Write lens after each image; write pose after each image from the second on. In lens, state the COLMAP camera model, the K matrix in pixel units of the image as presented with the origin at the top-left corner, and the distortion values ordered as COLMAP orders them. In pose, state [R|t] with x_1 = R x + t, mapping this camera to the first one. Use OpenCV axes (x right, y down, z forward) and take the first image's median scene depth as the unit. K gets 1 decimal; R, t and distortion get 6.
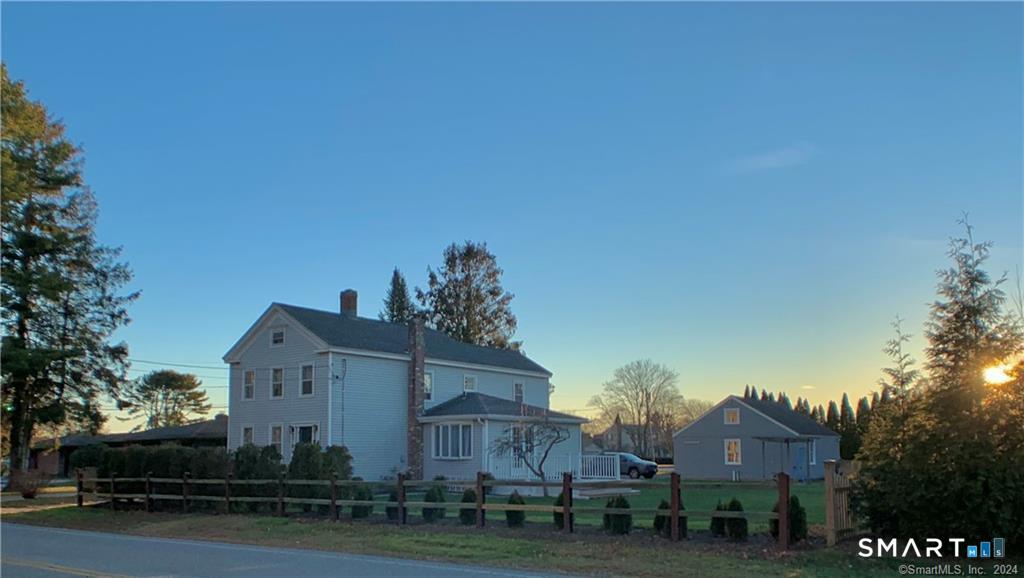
lens RADIAL K [[863.7, 0, 512.3], [0, 863.7, 360.8], [0, 0, 1]] dist [0.000981, 0.001012]
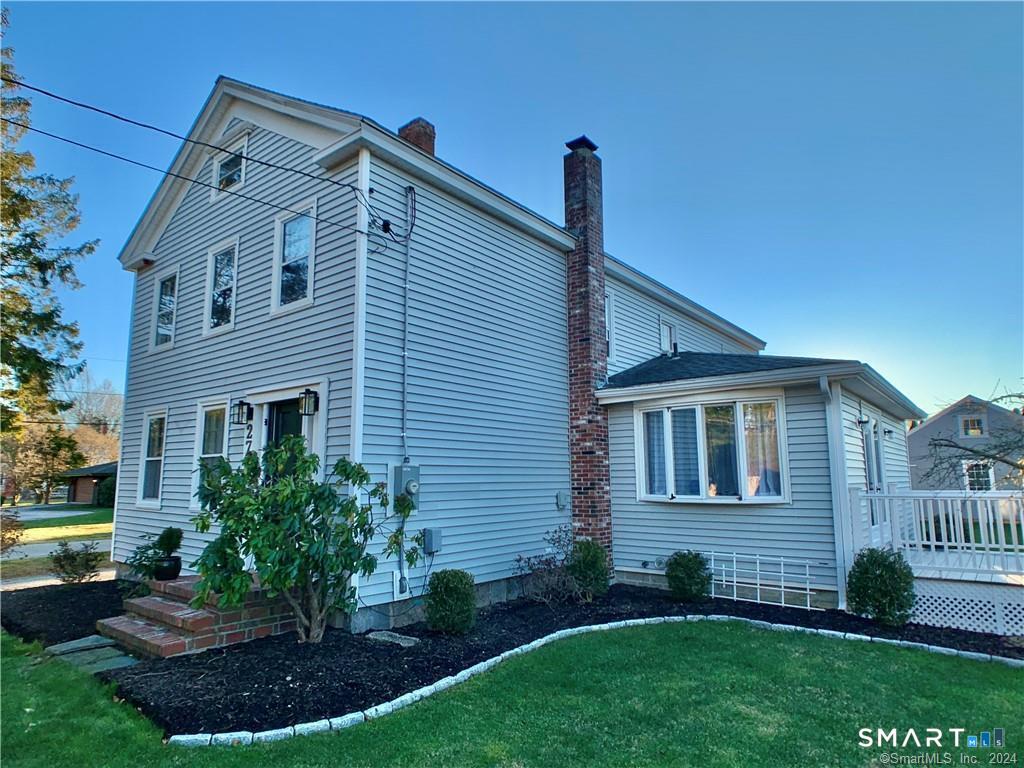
lens RADIAL K [[615.8, 0, 512.0], [0, 615.8, 384.0], [0, 0, 1]] dist [0.033354, -0.079729]
pose [[0.999943, -0.000431, -0.010670, -0.144075], [-0.000082, 0.998842, -0.048105, 0.075535], [0.010678, 0.048103, 0.998785, 0.724573]]
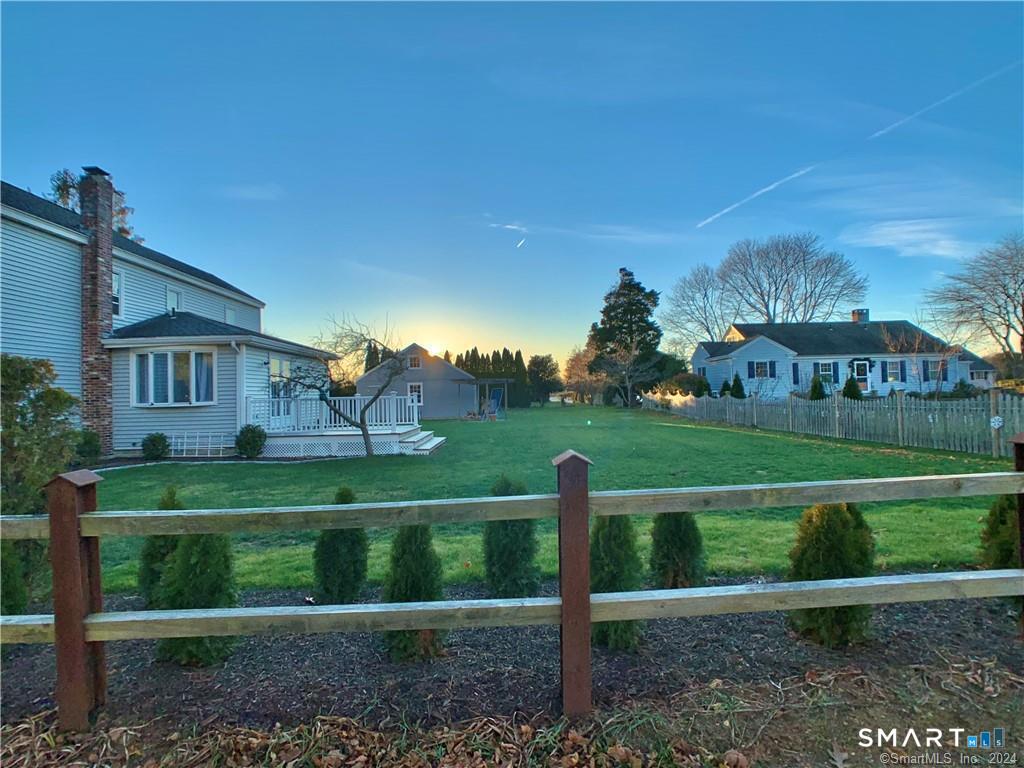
lens RADIAL K [[562.0, 0, 508.2], [0, 562.0, 376.2], [0, 0, 1]] dist [-0.006962, -0.000740]
pose [[0.788666, 0.004309, 0.614807, -0.126120], [-0.043627, 0.997847, 0.048971, 0.059424], [-0.613272, -0.065444, 0.787156, 0.514480]]
